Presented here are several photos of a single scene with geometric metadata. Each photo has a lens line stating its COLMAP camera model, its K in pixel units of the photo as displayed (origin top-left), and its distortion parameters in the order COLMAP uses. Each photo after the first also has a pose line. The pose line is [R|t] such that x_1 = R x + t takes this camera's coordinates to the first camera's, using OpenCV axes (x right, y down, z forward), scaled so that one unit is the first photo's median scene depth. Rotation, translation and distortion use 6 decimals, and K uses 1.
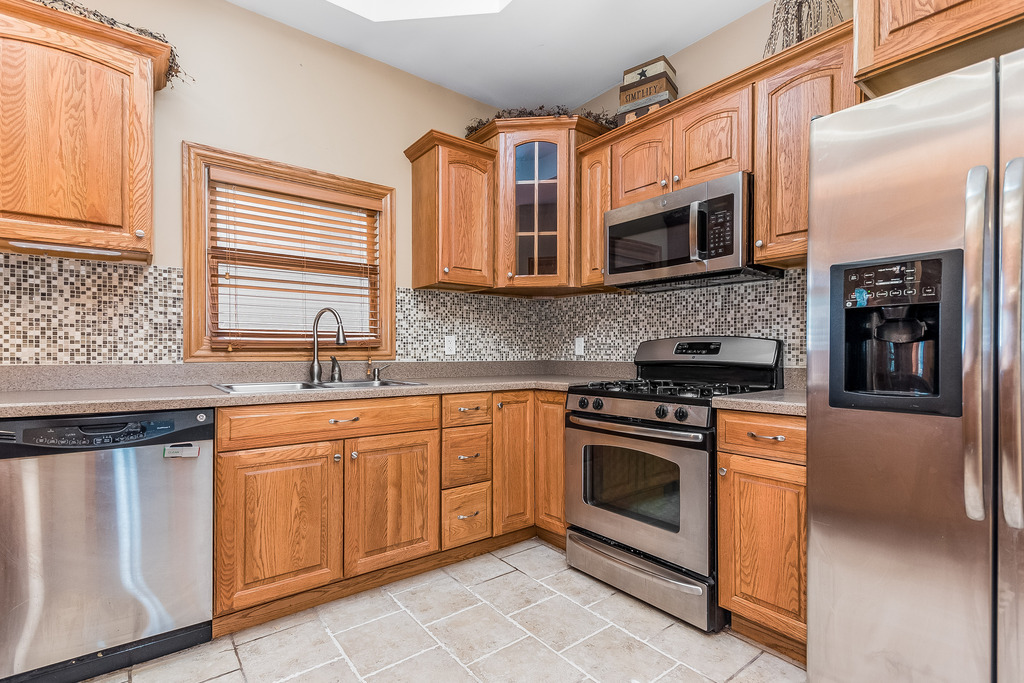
lens RADIAL K [[484.5, 0, 511.8], [0, 484.5, 350.0], [0, 0, 1]] dist [-0.003114, -0.001352]
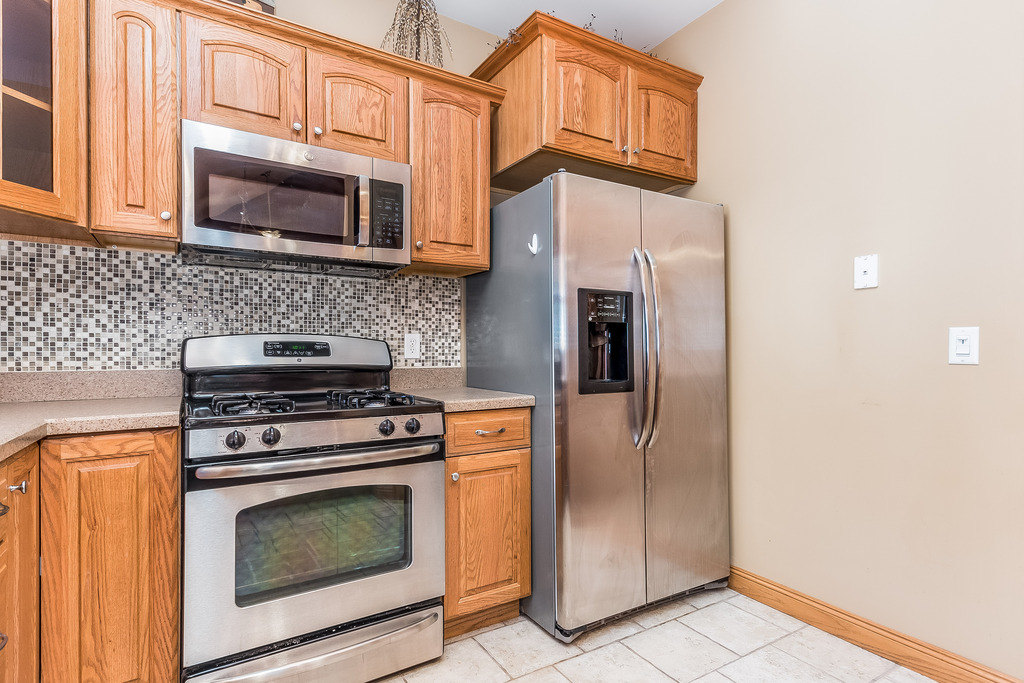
lens RADIAL K [[514.1, 0, 511.8], [0, 514.1, 347.9], [0, 0, 1]] dist [0.012797, -0.000426]
pose [[0.111333, 0.006941, 0.993759, -0.435515], [-0.002625, 0.999974, -0.006690, -0.000396], [-0.993780, -0.001864, 0.111348, 0.580818]]
